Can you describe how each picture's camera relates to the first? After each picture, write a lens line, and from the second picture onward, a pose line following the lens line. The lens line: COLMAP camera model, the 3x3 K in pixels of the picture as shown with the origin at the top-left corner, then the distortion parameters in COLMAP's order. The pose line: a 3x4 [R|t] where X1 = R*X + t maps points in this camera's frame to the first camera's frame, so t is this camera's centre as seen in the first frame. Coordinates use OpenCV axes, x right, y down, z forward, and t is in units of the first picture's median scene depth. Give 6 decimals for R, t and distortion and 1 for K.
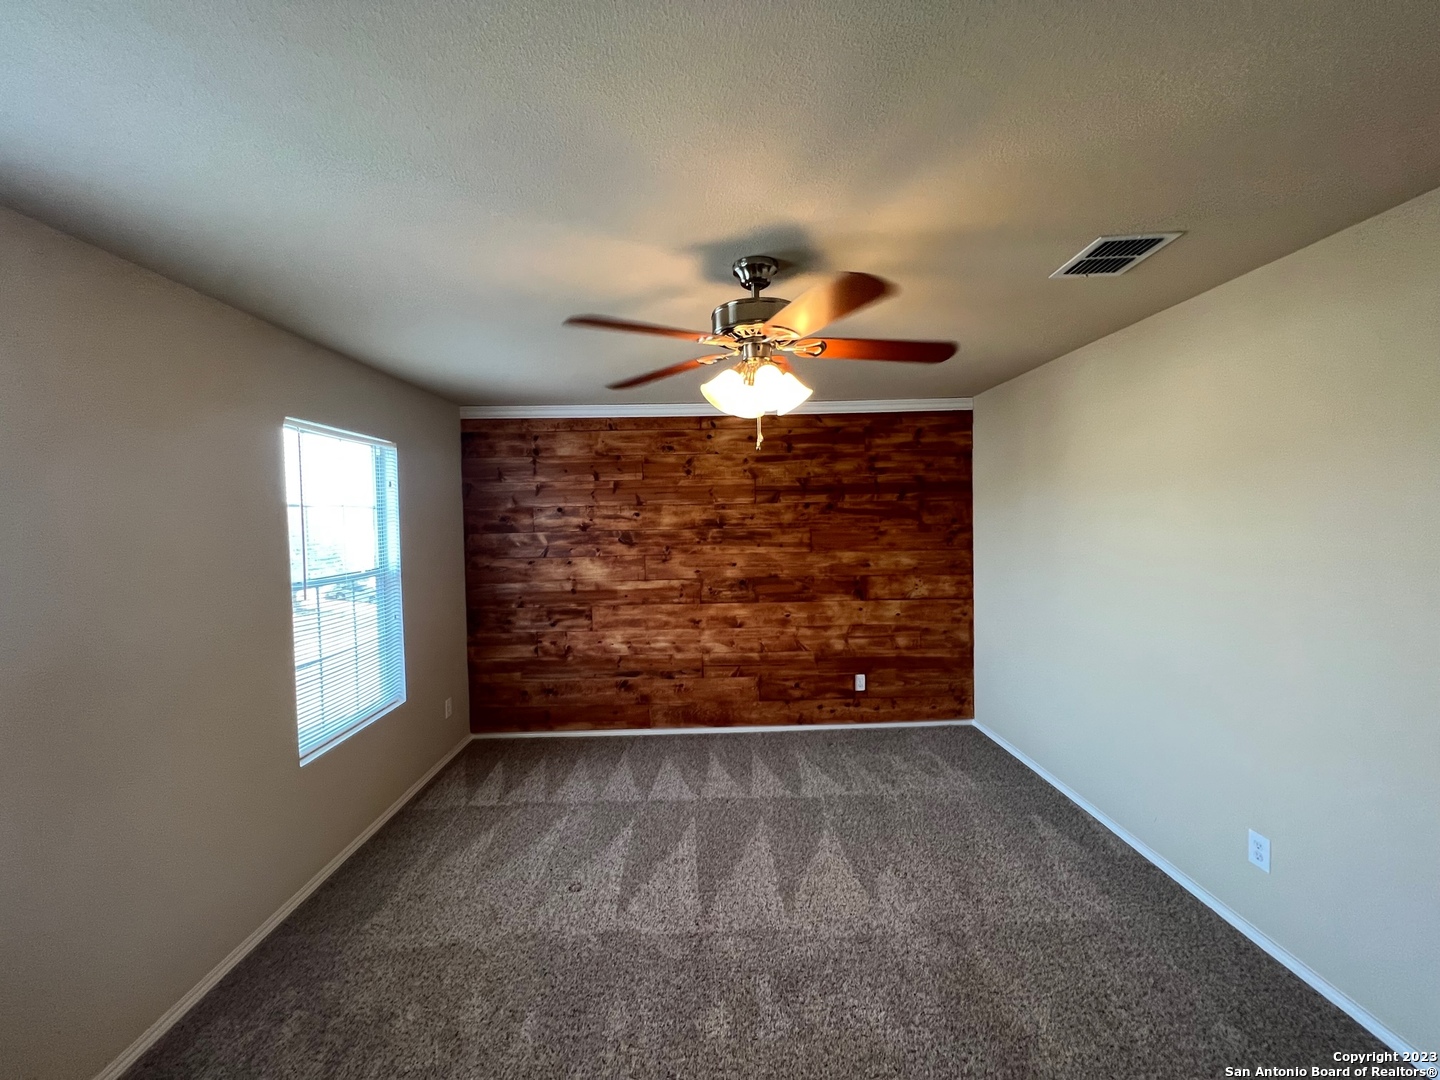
lens RADIAL K [[574.9, 0, 717.7], [0, 574.9, 534.7], [0, 0, 1]] dist [-0.002121, -0.000378]
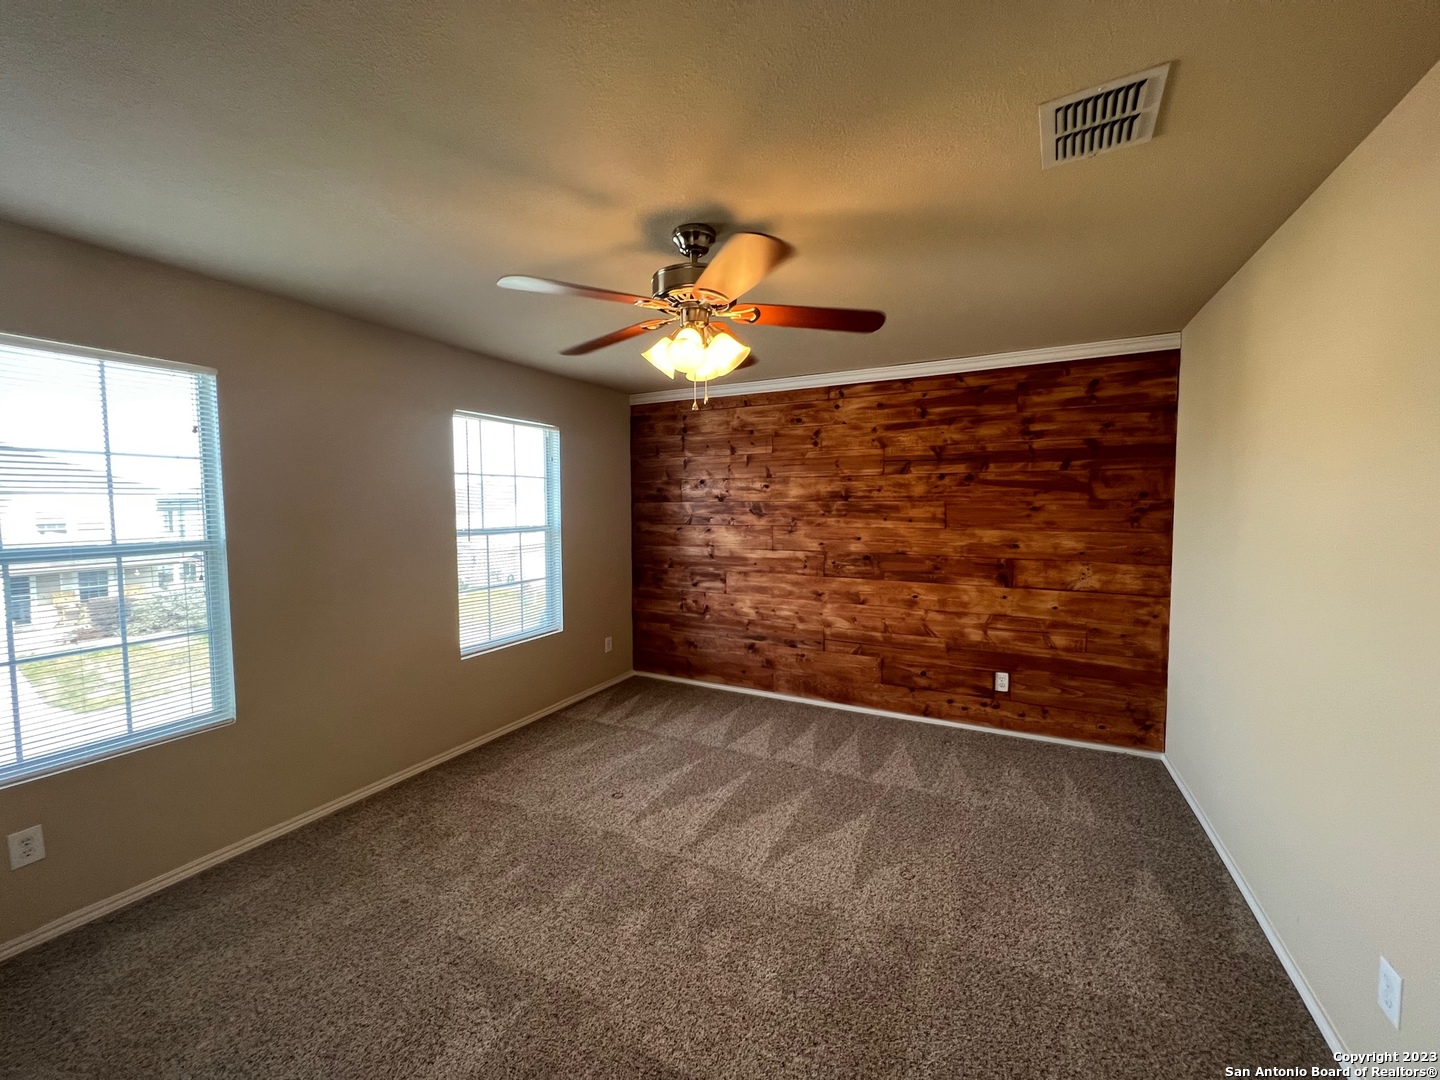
lens RADIAL K [[574.9, 0, 717.7], [0, 574.9, 534.7], [0, 0, 1]] dist [-0.002121, -0.000378]
pose [[0.877522, 0.041500, -0.477737, 0.281059], [-0.028792, 0.999011, 0.033897, 0.019568], [0.478671, -0.015990, 0.877849, 0.041749]]
